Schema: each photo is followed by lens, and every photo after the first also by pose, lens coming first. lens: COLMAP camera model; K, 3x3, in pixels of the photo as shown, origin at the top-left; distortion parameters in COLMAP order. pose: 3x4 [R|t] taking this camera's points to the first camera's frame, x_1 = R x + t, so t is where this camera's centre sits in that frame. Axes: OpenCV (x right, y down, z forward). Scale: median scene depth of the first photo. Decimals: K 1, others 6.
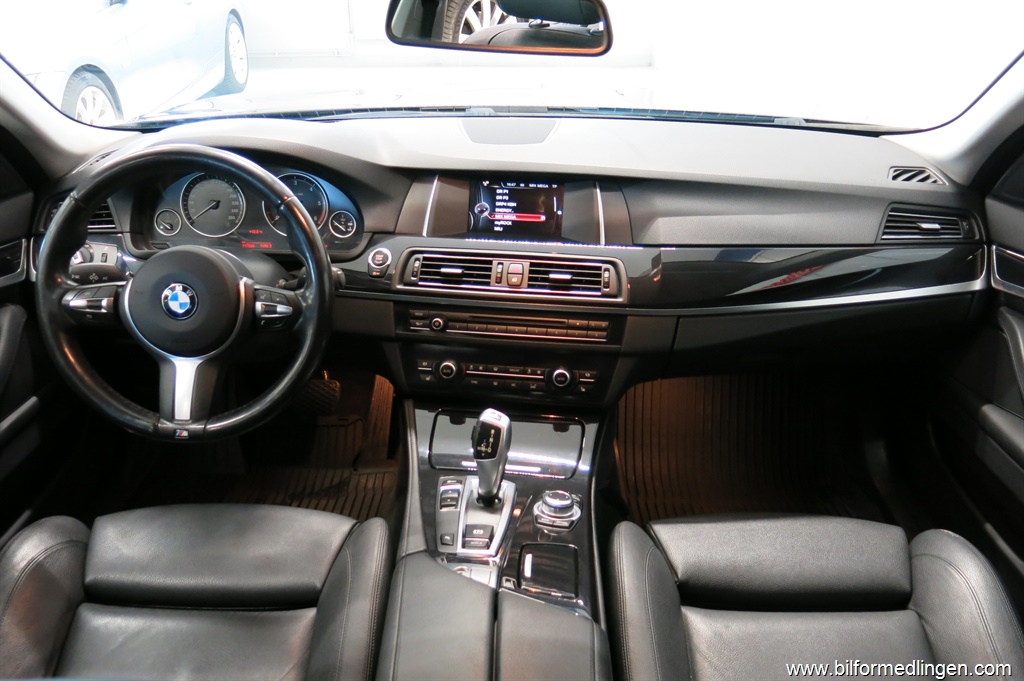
lens RADIAL K [[858.2, 0, 506.4], [0, 858.2, 337.5], [0, 0, 1]] dist [-0.025974, 0.026268]
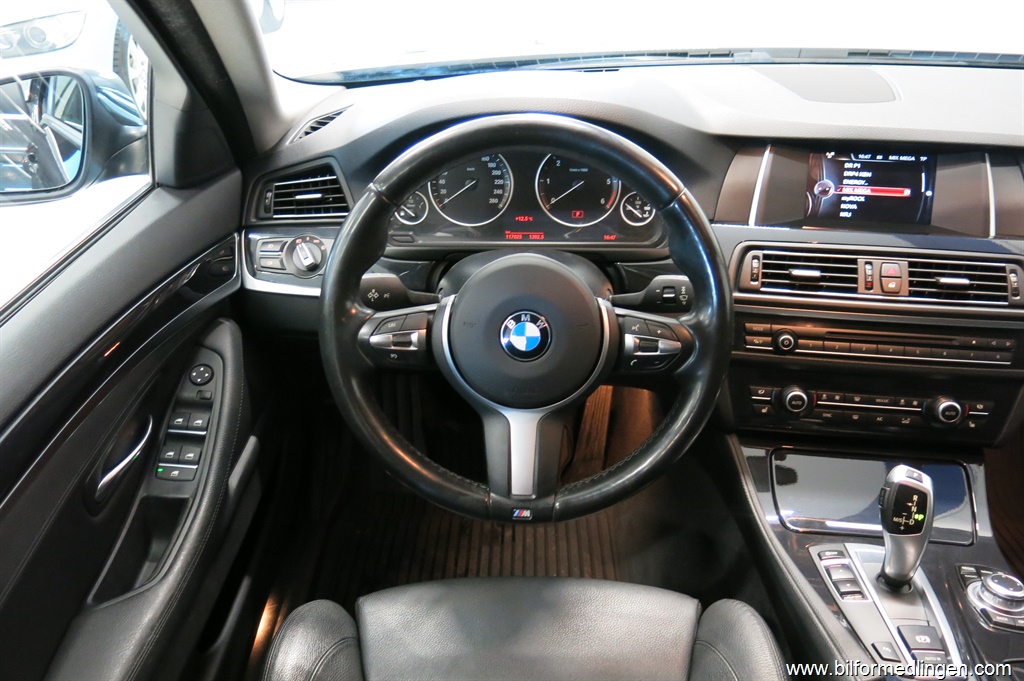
lens RADIAL K [[858.2, 0, 516.4], [0, 858.2, 344.1], [0, 0, 1]] dist [-0.025974, 0.026268]
pose [[0.999958, -0.008212, 0.004185, -0.325420], [0.007864, 0.996981, 0.077249, -0.075480], [-0.004806, -0.077213, 0.997003, 0.233647]]
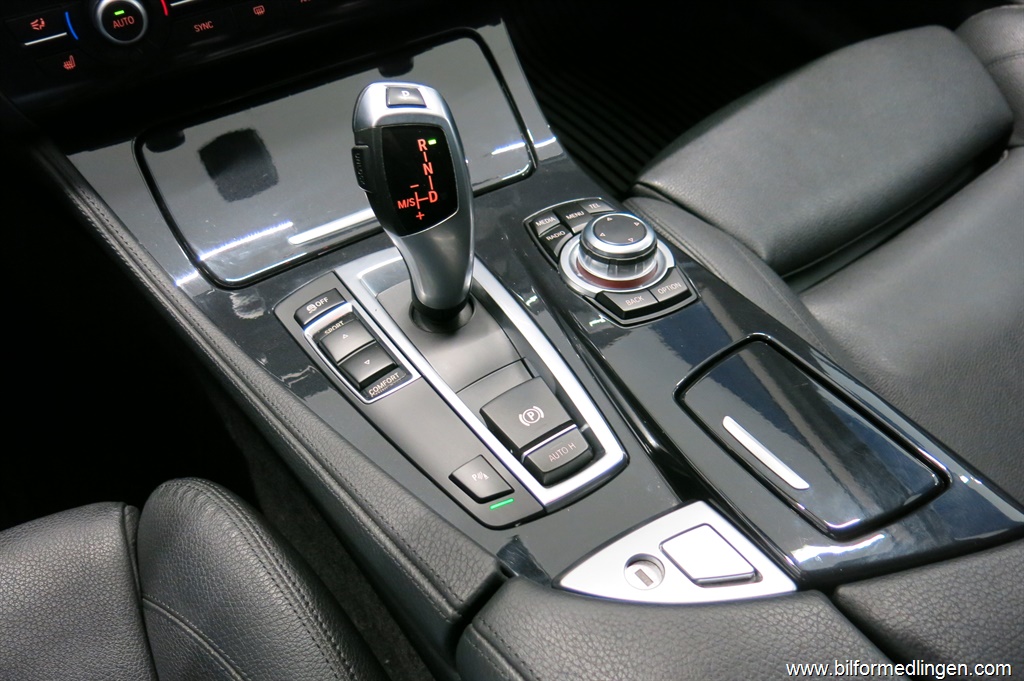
lens RADIAL K [[858.2, 0, 506.9], [0, 858.2, 342.5], [0, 0, 1]] dist [-0.025974, 0.026268]
pose [[0.788741, -0.486627, 0.375609, -0.138777], [0.250339, 0.812328, 0.526739, 0.001779], [-0.561443, -0.321431, 0.762537, 0.612754]]
